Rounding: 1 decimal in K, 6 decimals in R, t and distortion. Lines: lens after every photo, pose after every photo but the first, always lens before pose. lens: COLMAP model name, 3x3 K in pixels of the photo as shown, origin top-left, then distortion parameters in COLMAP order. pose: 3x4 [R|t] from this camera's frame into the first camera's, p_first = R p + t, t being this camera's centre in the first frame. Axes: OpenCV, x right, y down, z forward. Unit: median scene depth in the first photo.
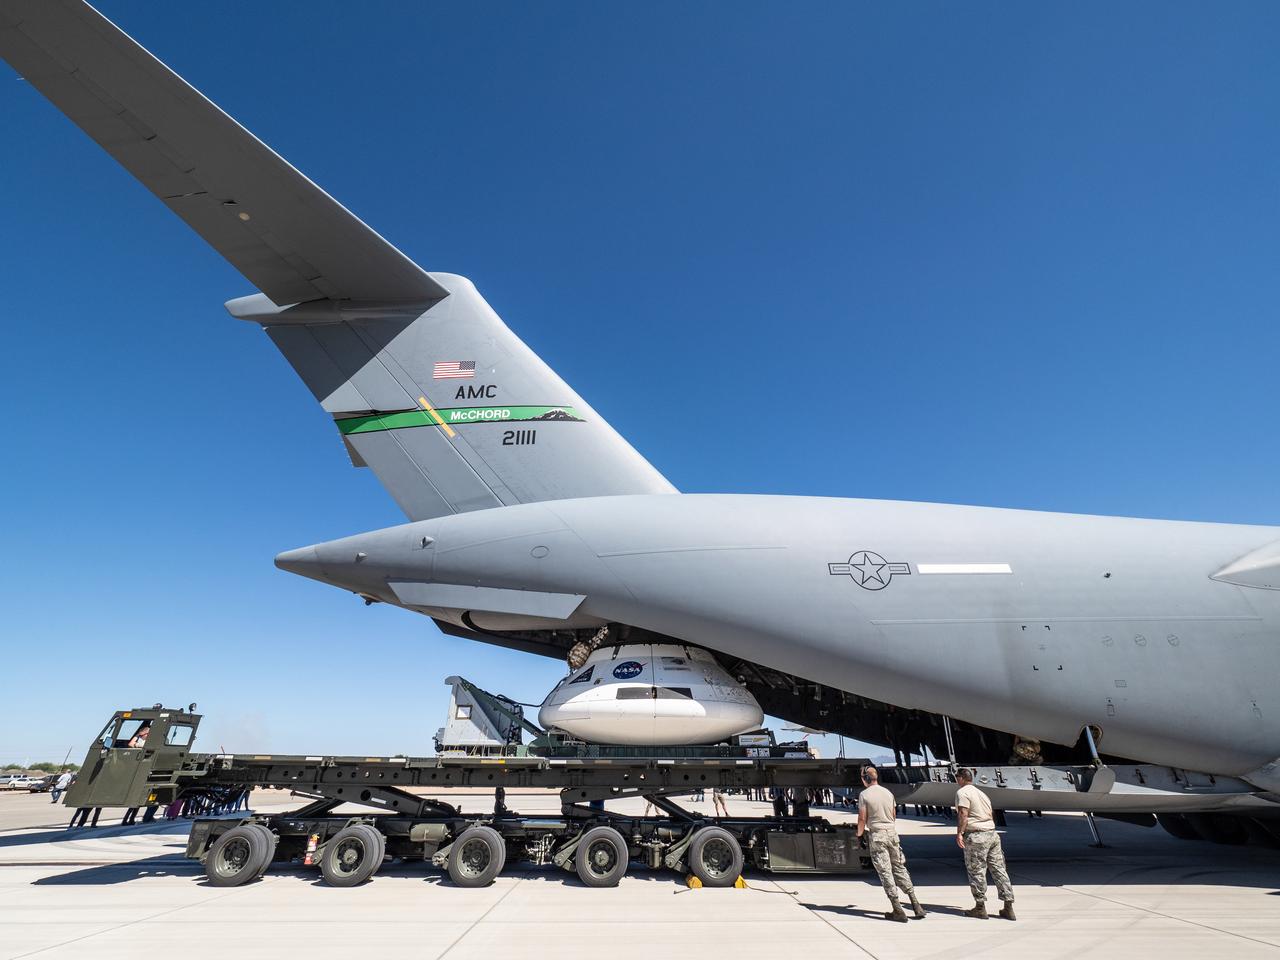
lens RADIAL K [[533.6, 0, 629.8], [0, 533.6, 481.9], [0, 0, 1]] dist [-0.024918, 0.005600]
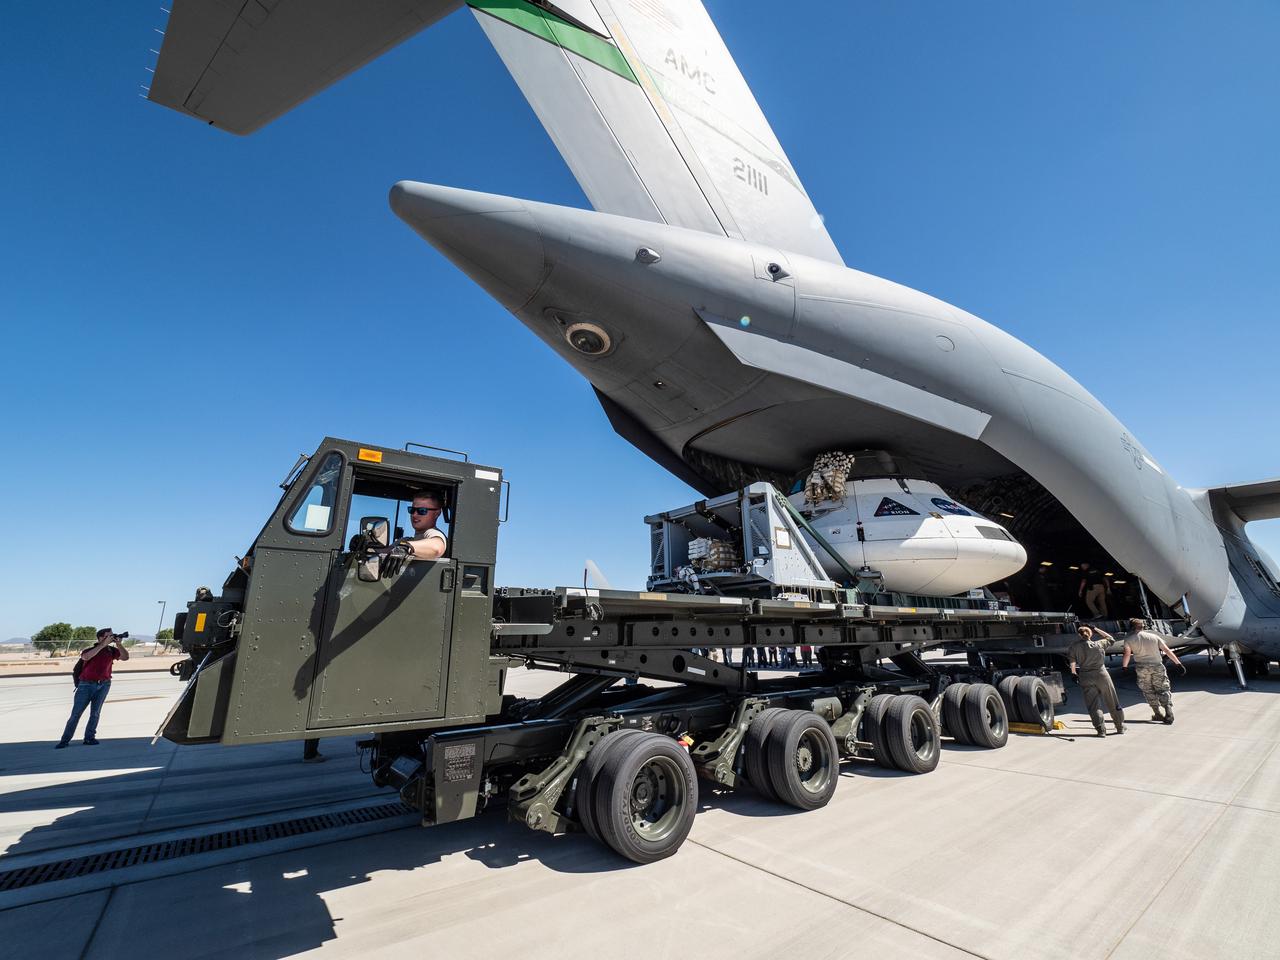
lens RADIAL K [[533.6, 0, 636.0], [0, 533.6, 476.2], [0, 0, 1]] dist [-0.024918, 0.005600]
pose [[0.788828, 0.163355, 0.592508, -0.922209], [-0.283053, 0.952269, 0.114298, 0.344804], [-0.545556, -0.257873, 0.797414, 0.606190]]
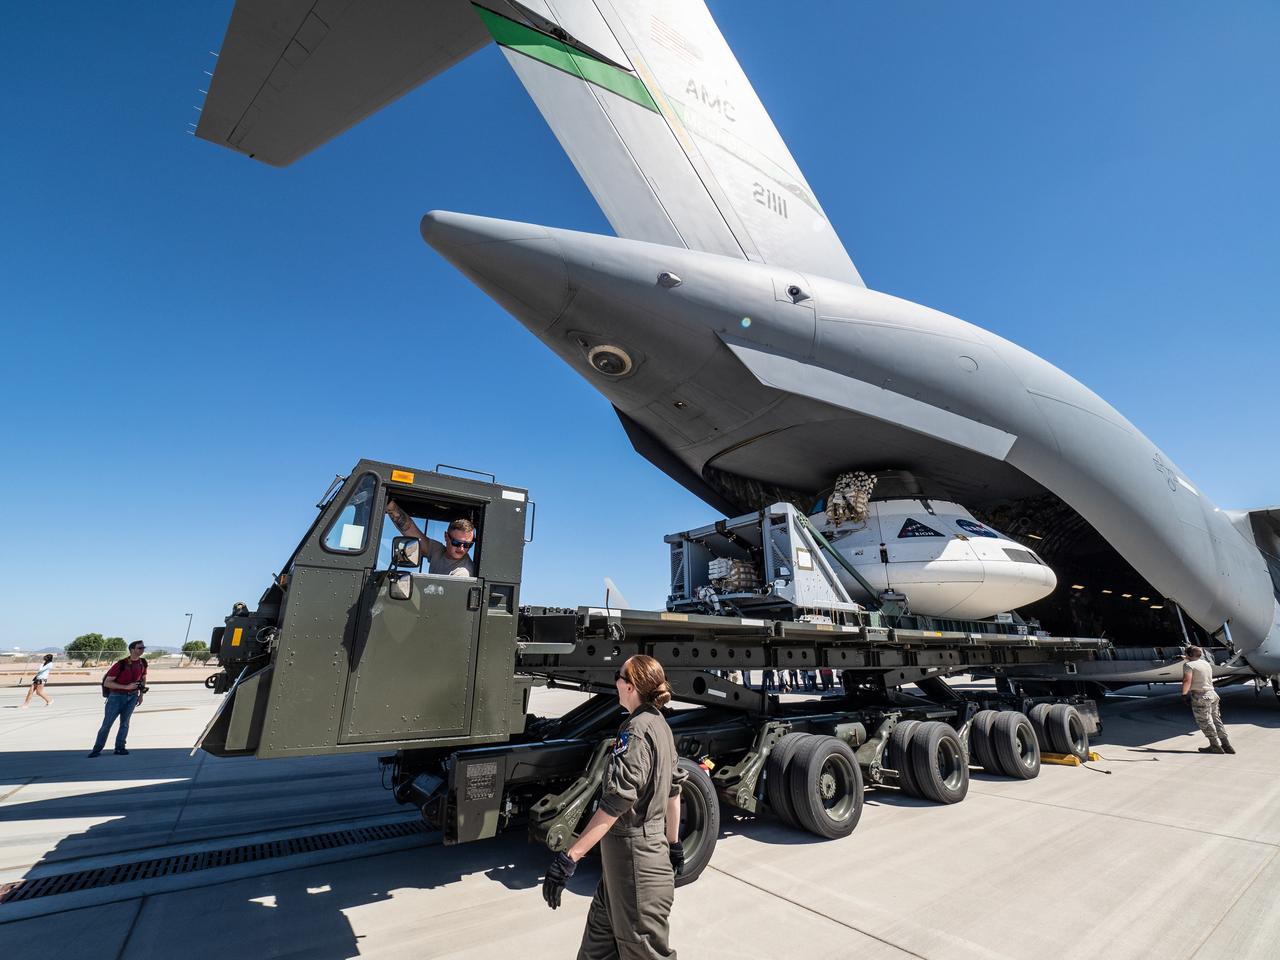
lens RADIAL K [[533.6, 0, 635.5], [0, 533.6, 476.1], [0, 0, 1]] dist [-0.024918, 0.005600]
pose [[0.808243, 0.186910, 0.558398, -0.927845], [-0.284255, 0.954324, 0.092002, 0.343044], [-0.515696, -0.233088, 0.824456, 0.604441]]
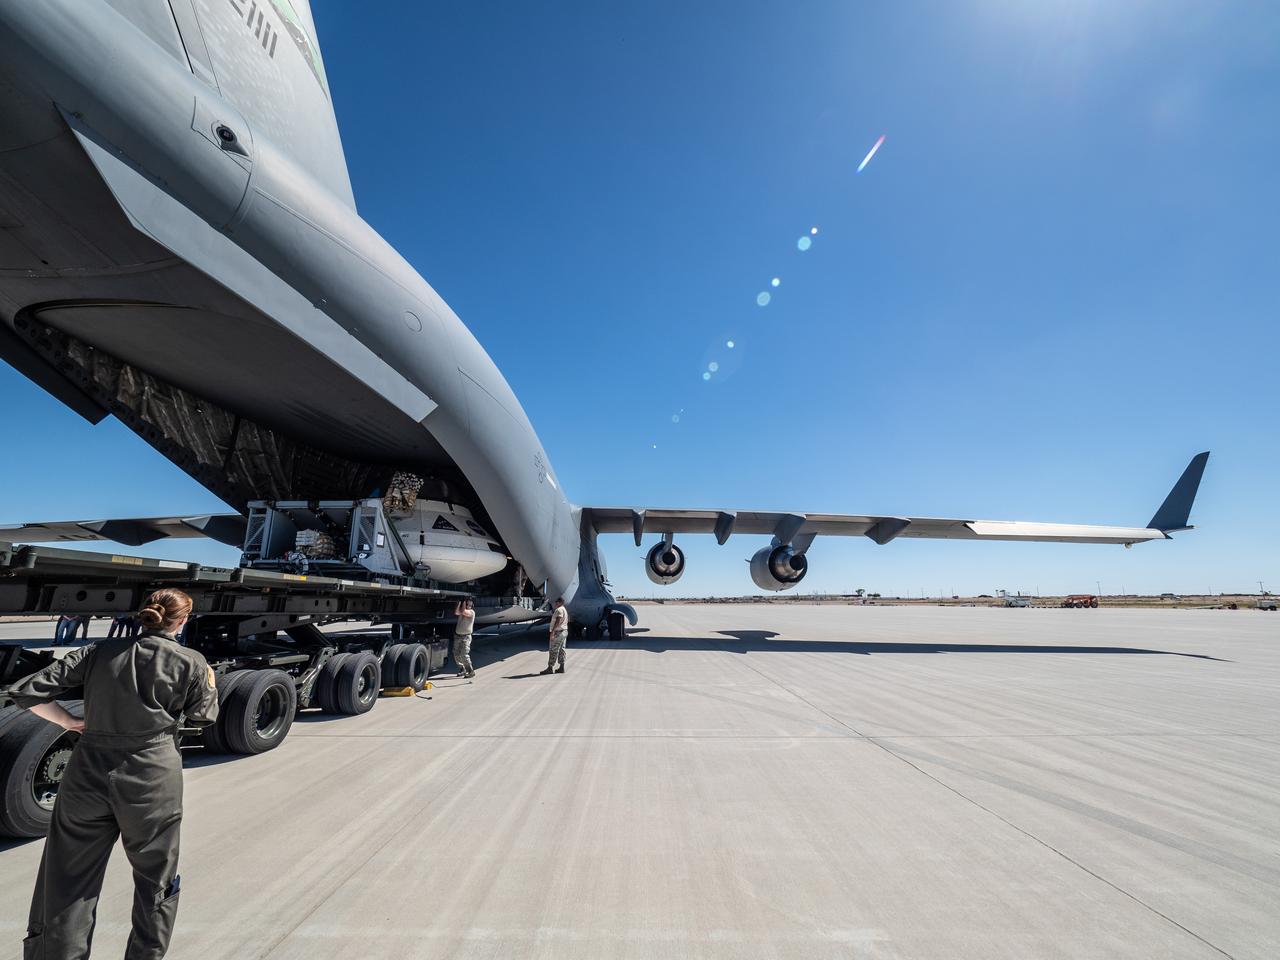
lens RADIAL K [[533.6, 0, 637.2], [0, 533.6, 475.8], [0, 0, 1]] dist [-0.024918, 0.005600]
pose [[-0.013396, 0.229039, 0.973325, -0.855576], [-0.482738, 0.850976, -0.206892, 0.318023], [-0.875662, -0.472633, 0.099167, 0.553594]]
